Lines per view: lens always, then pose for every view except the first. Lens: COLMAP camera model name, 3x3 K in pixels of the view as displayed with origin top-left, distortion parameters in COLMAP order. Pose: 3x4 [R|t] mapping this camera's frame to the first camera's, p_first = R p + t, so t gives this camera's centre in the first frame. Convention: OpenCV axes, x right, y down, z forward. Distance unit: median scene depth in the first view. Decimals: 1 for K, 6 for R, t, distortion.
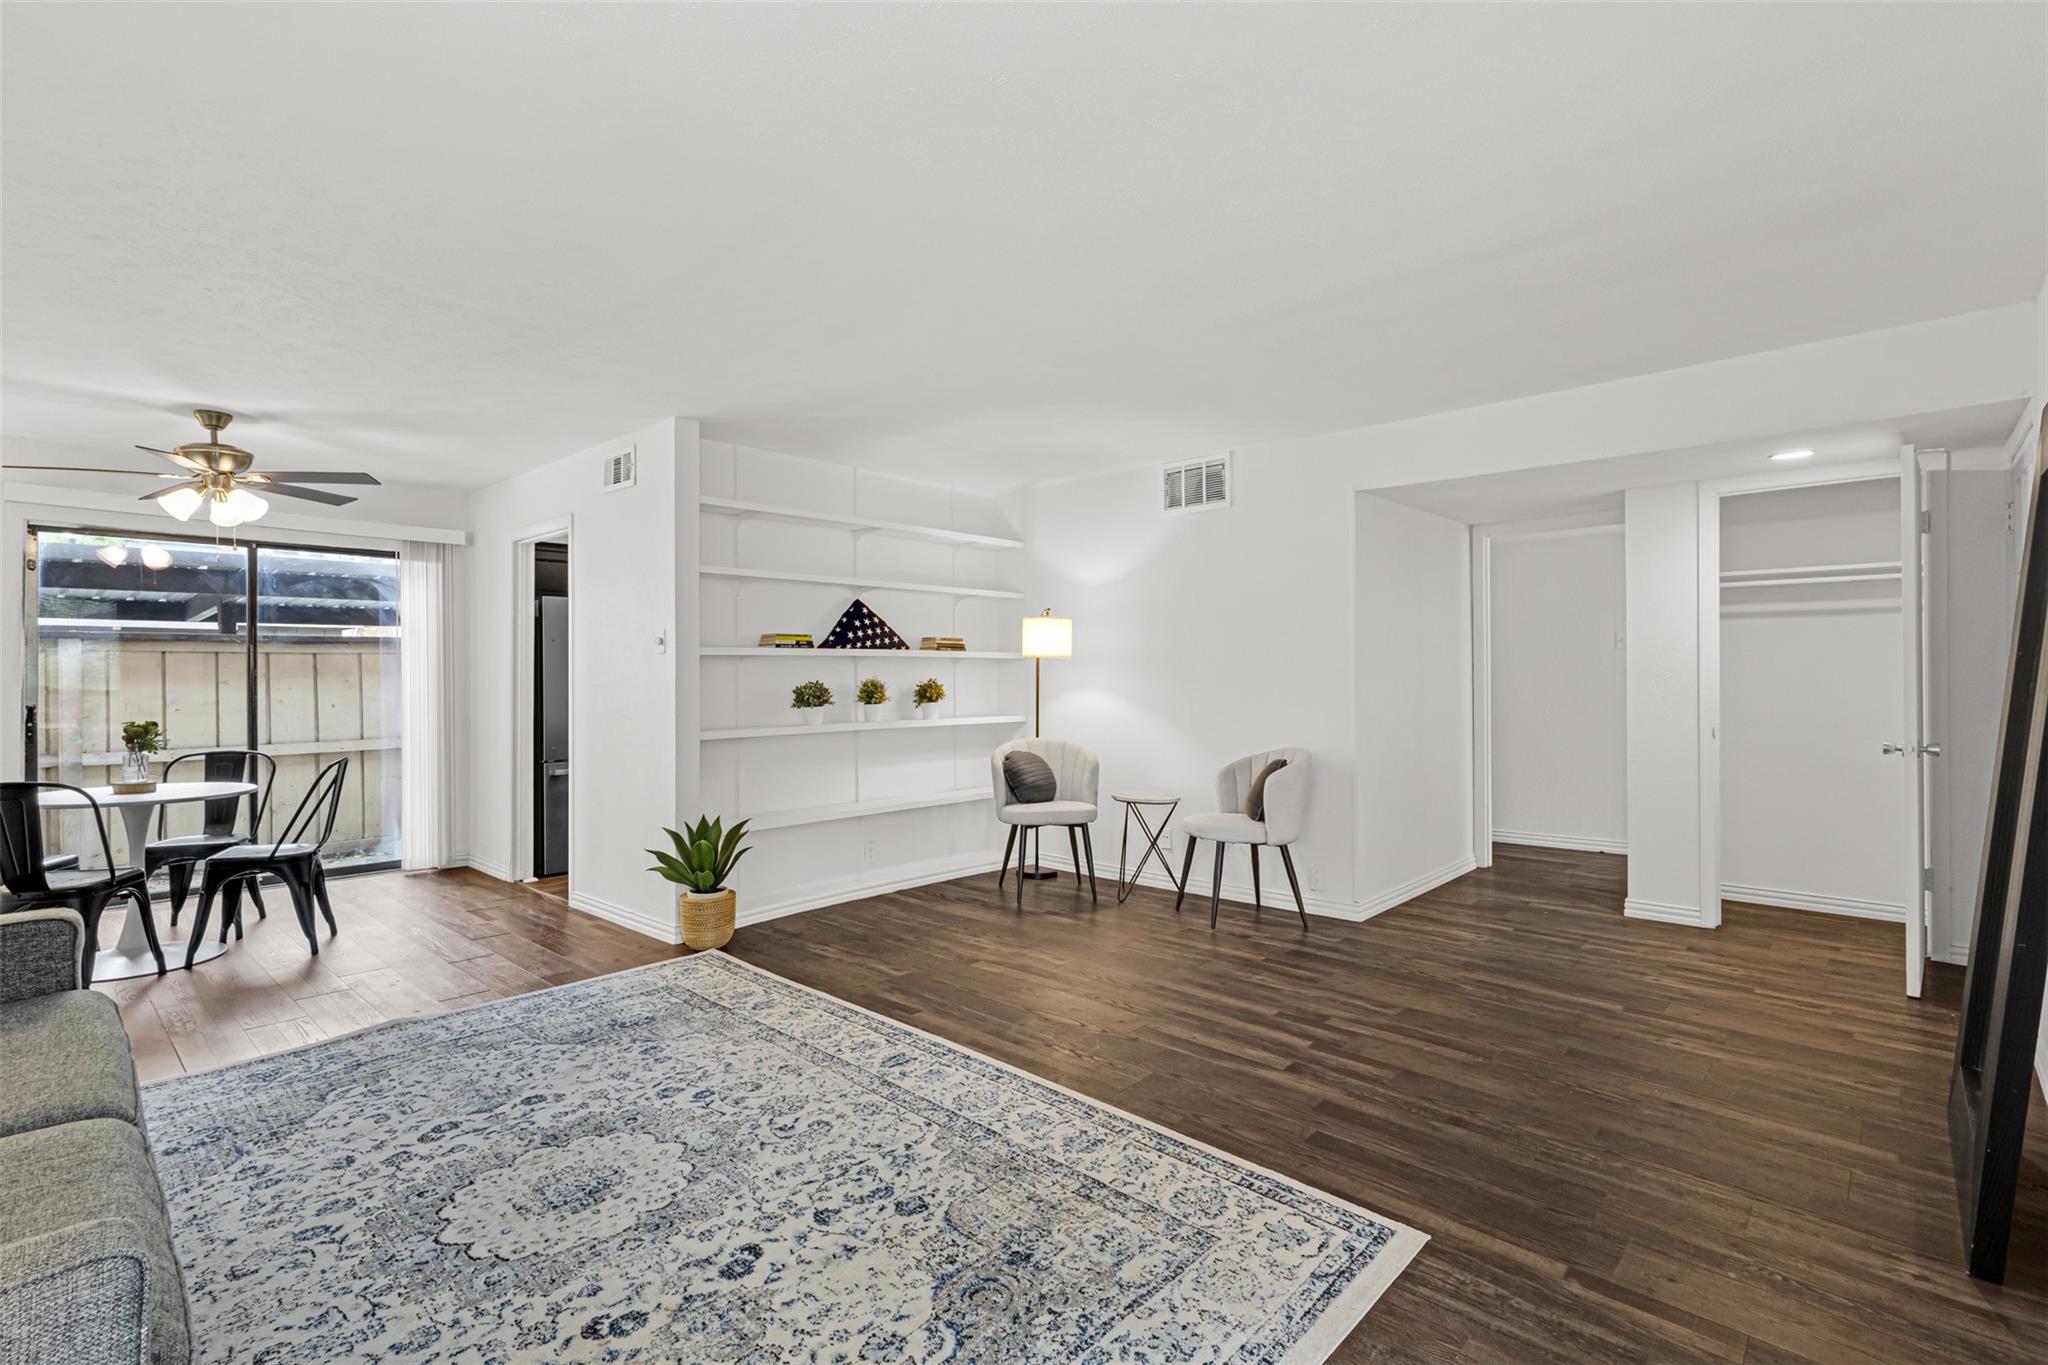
lens RADIAL K [[945.4, 0, 1014.5], [0, 945.4, 677.5], [0, 0, 1]] dist [0.011355, -0.000910]
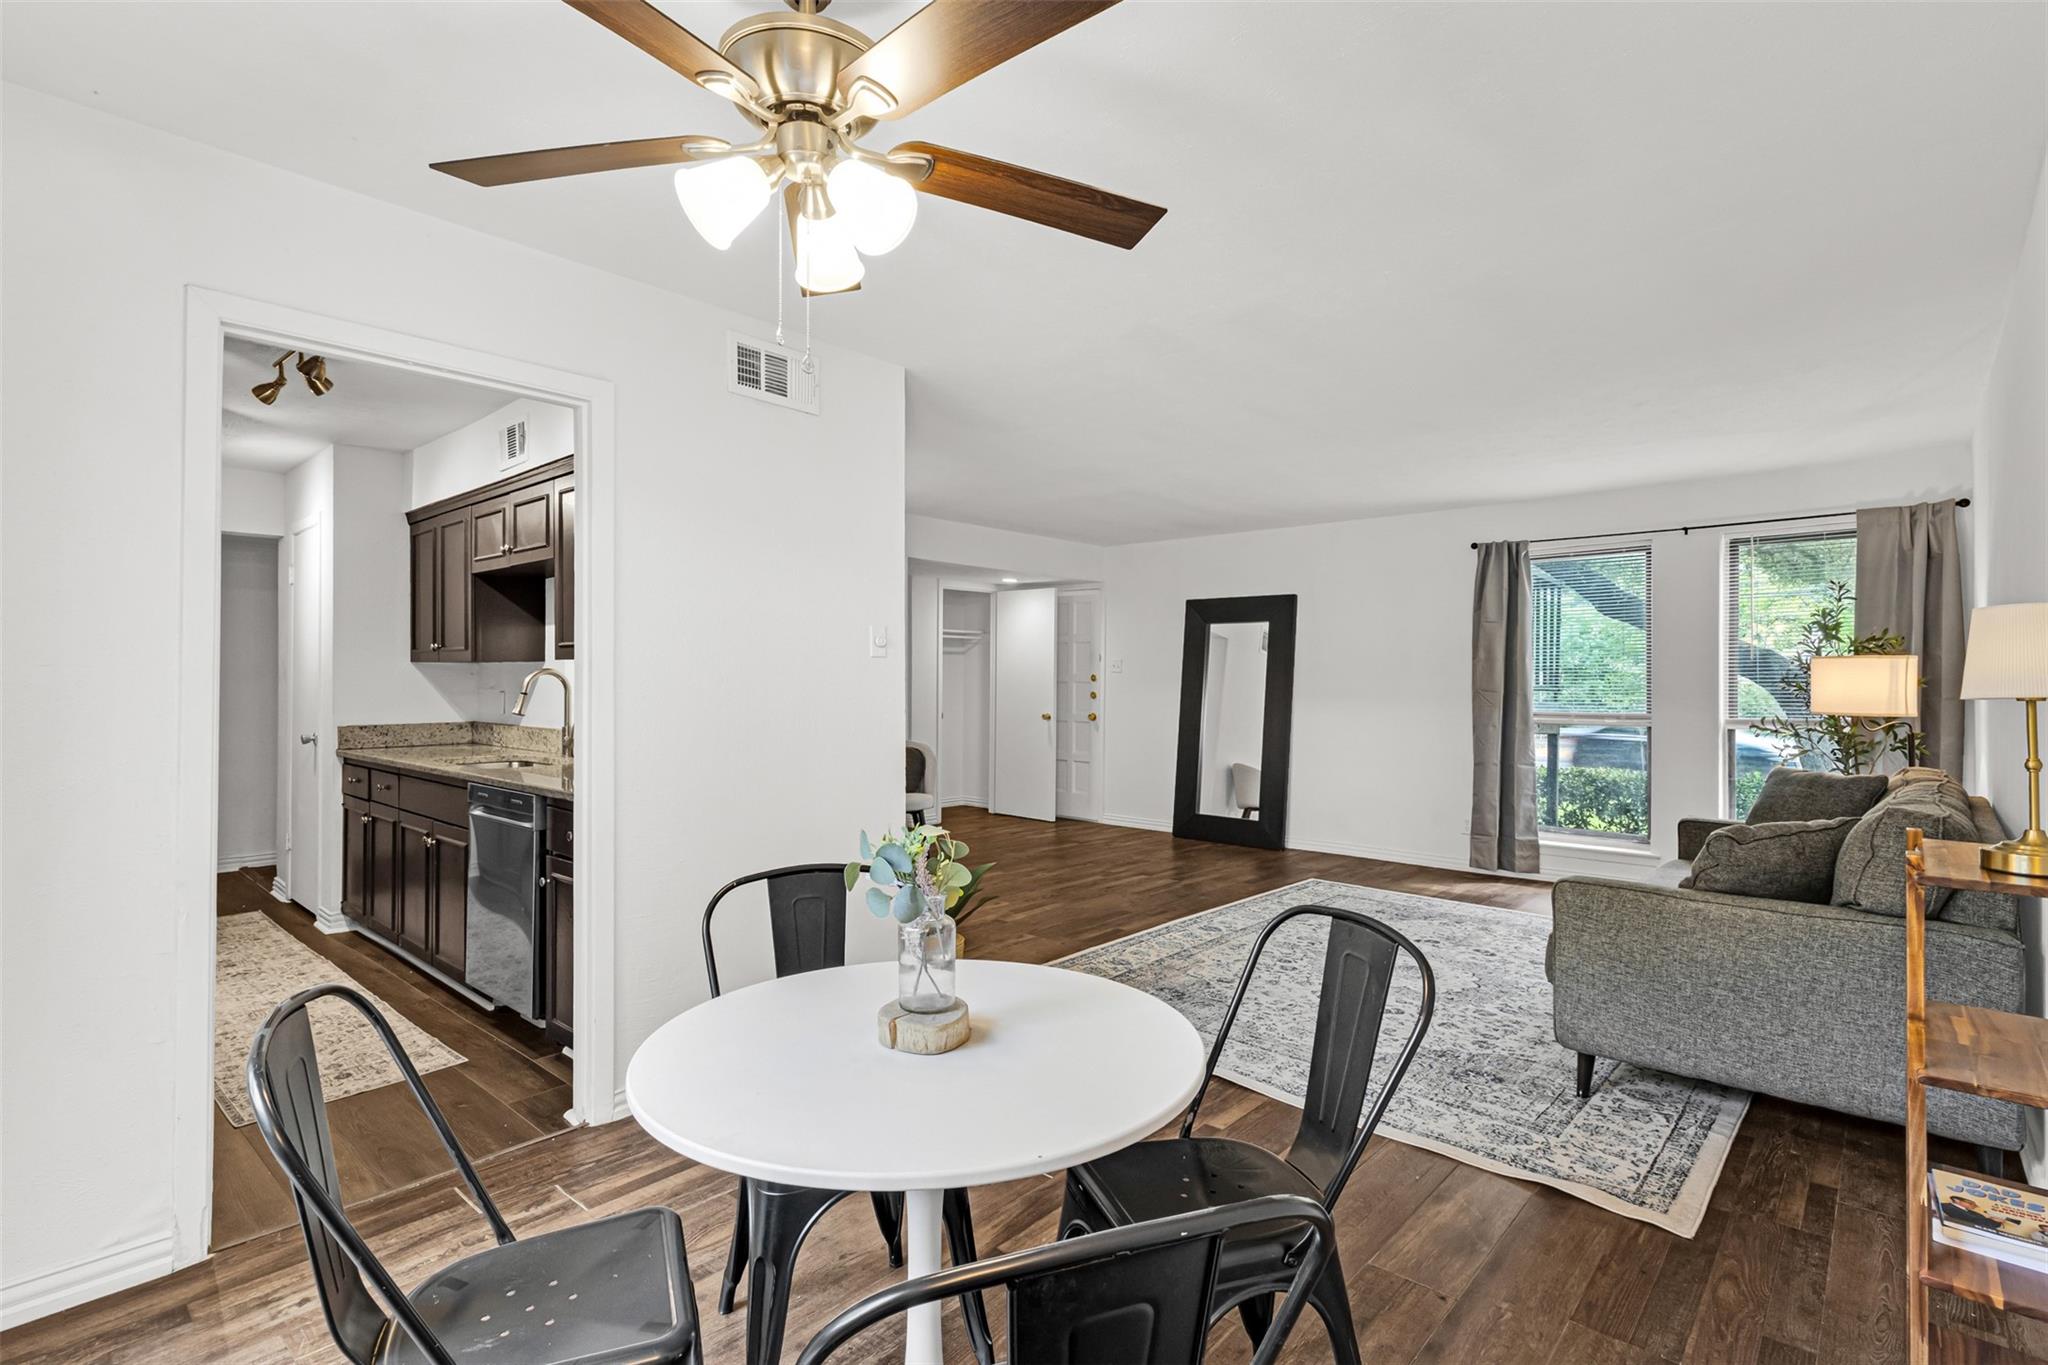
lens RADIAL K [[980.6, 0, 1016.7], [0, 980.6, 668.6], [0, 0, 1]] dist [0.011149, 0.000390]
pose [[-0.018353, 0.014782, 0.999722, -1.682325], [0.002482, 0.999888, -0.014739, -0.005811], [-0.999828, 0.002211, -0.018388, 1.290555]]
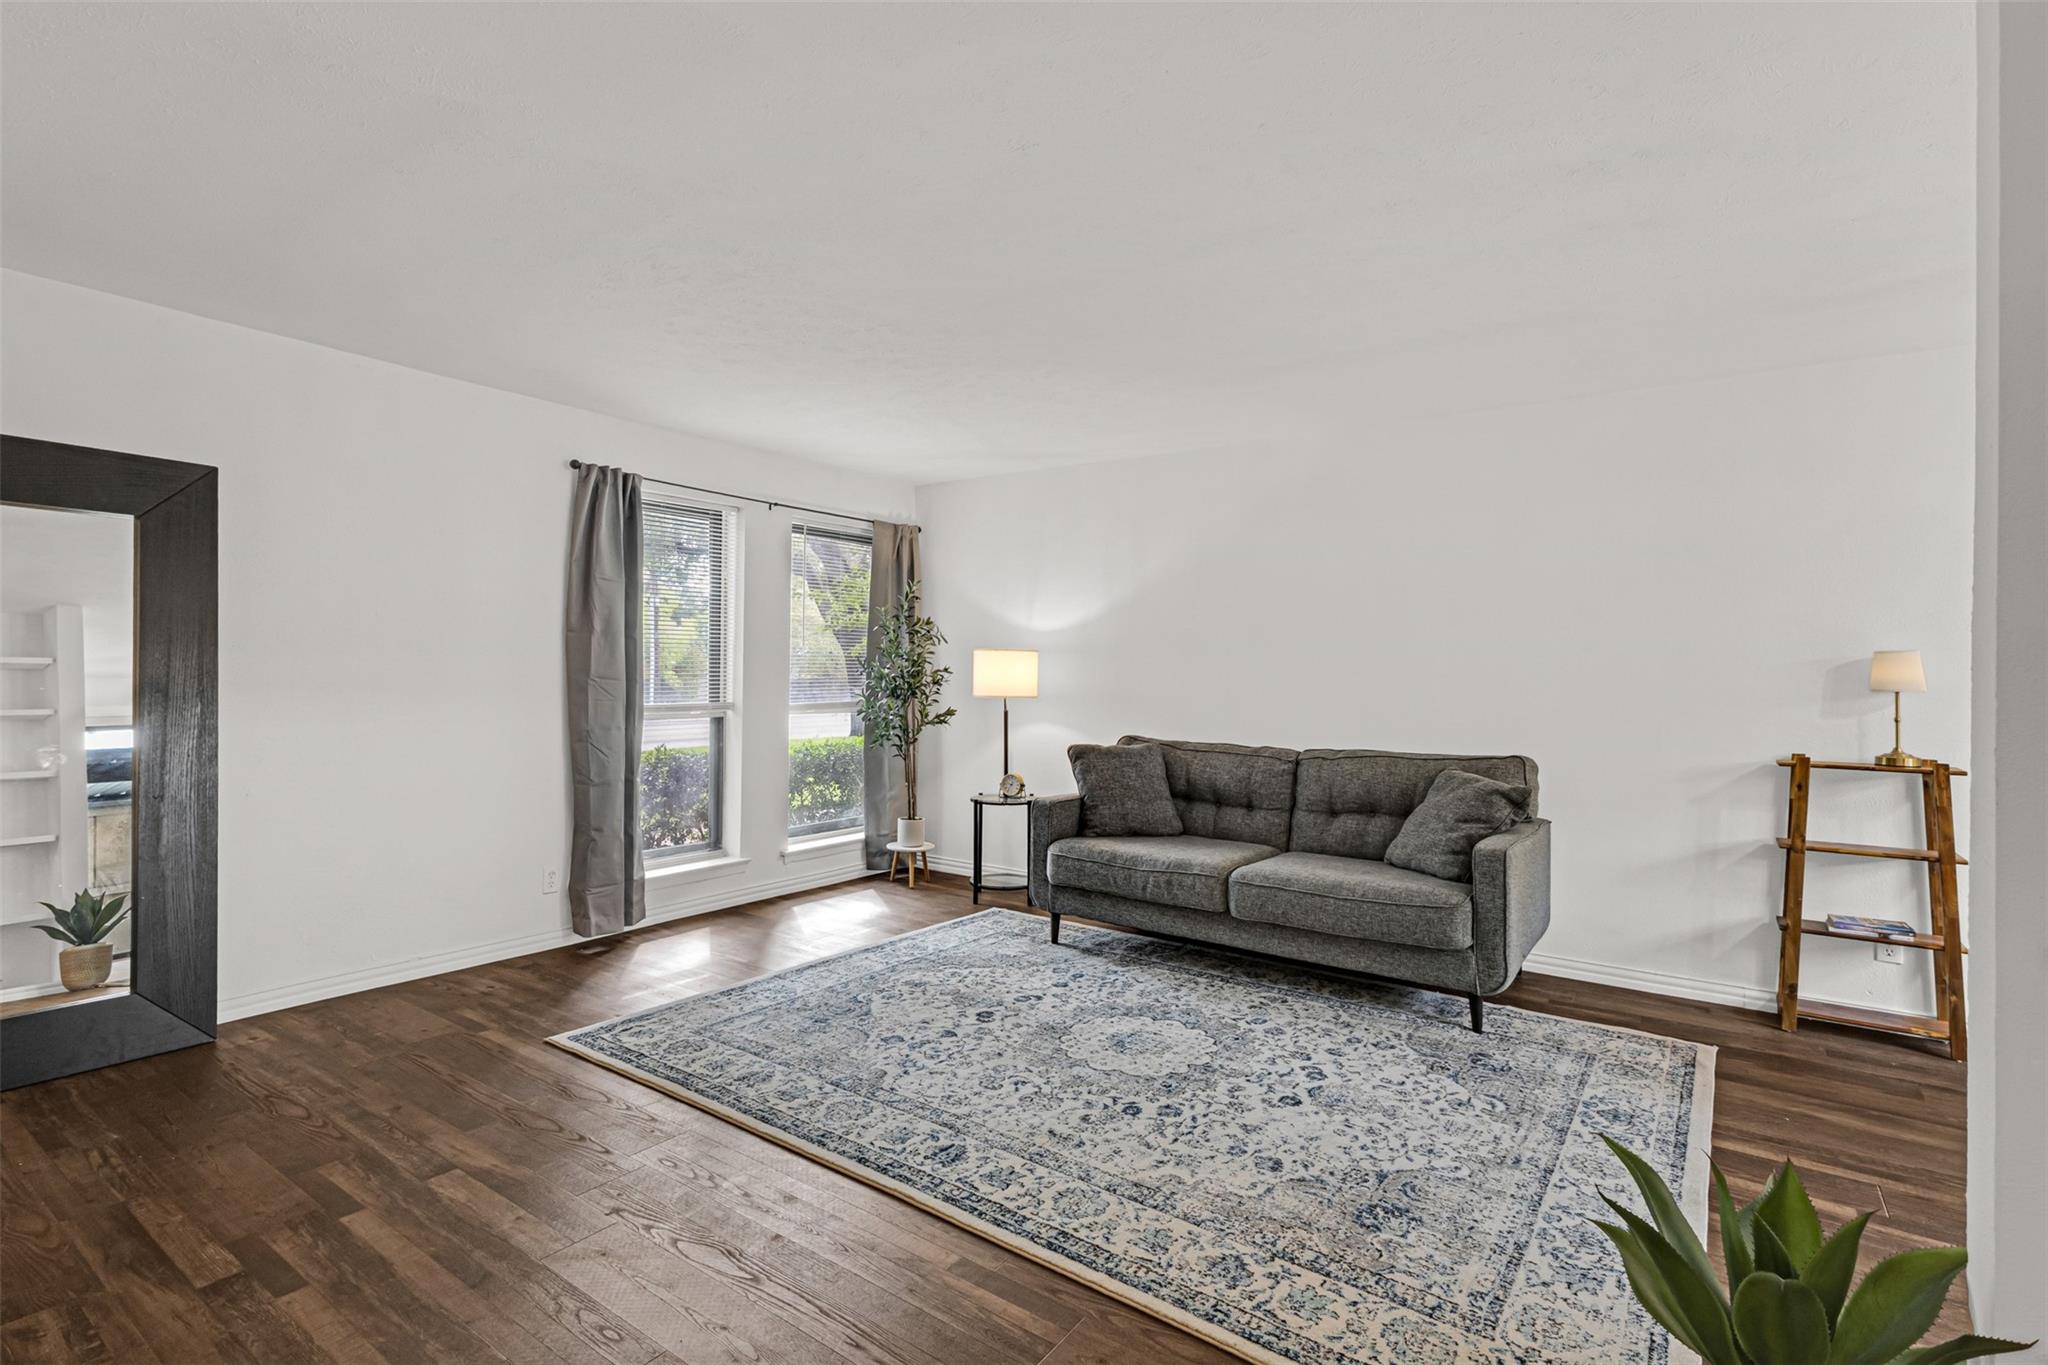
lens RADIAL K [[967.3, 0, 1015.2], [0, 967.3, 660.1], [0, 0, 1]] dist [0.006592, 0.000627]
pose [[-0.990628, -0.014923, -0.135773, -0.059030], [-0.014353, 0.999884, -0.005175, -0.014678], [0.135834, -0.003178, -0.990726, 1.747164]]
